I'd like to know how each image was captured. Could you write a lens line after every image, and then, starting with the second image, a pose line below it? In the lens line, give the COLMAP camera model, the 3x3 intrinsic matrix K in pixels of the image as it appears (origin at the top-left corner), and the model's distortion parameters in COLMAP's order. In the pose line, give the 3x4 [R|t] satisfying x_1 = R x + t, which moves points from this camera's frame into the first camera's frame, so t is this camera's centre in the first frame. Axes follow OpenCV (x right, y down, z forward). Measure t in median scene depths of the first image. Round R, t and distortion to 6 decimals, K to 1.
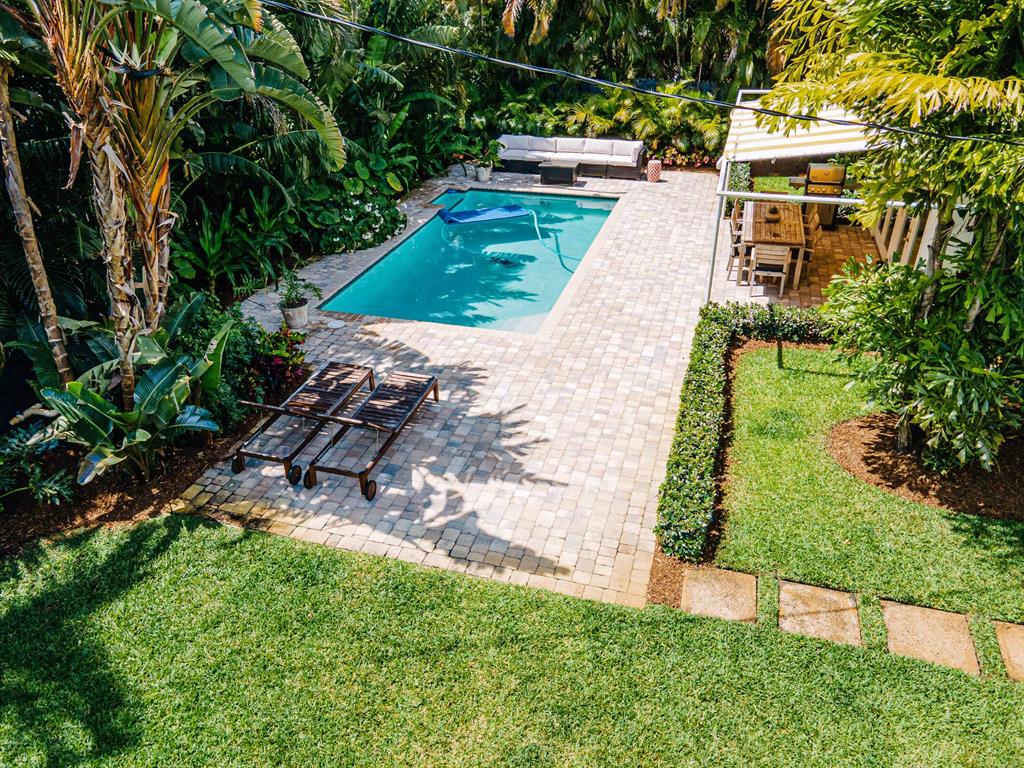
lens RADIAL K [[739.5, 0, 512.0], [0, 739.5, 384.0], [0, 0, 1]] dist [0.006112, 0.003065]
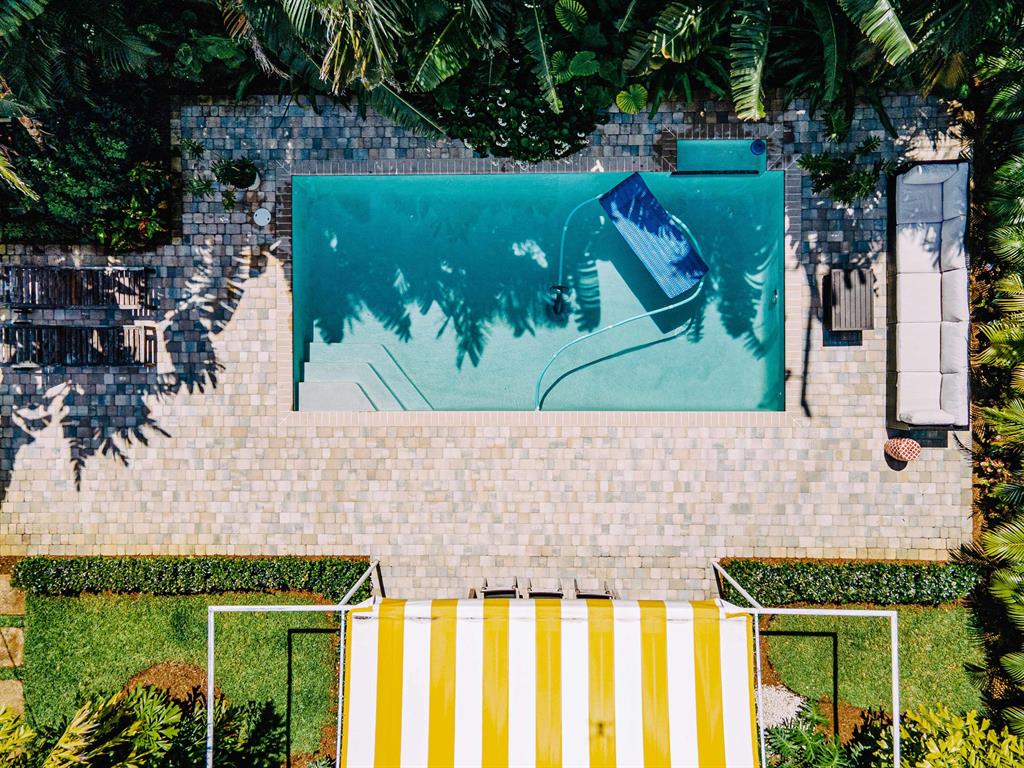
lens RADIAL K [[739.5, 0, 512.0], [0, 739.5, 384.0], [0, 0, 1]] dist [0.006112, 0.003065]
pose [[0.284285, 0.958508, 0.021090, 0.076978], [-0.482119, 0.123909, 0.867299, -1.440913], [0.828700, -0.256728, 0.497340, 0.941241]]
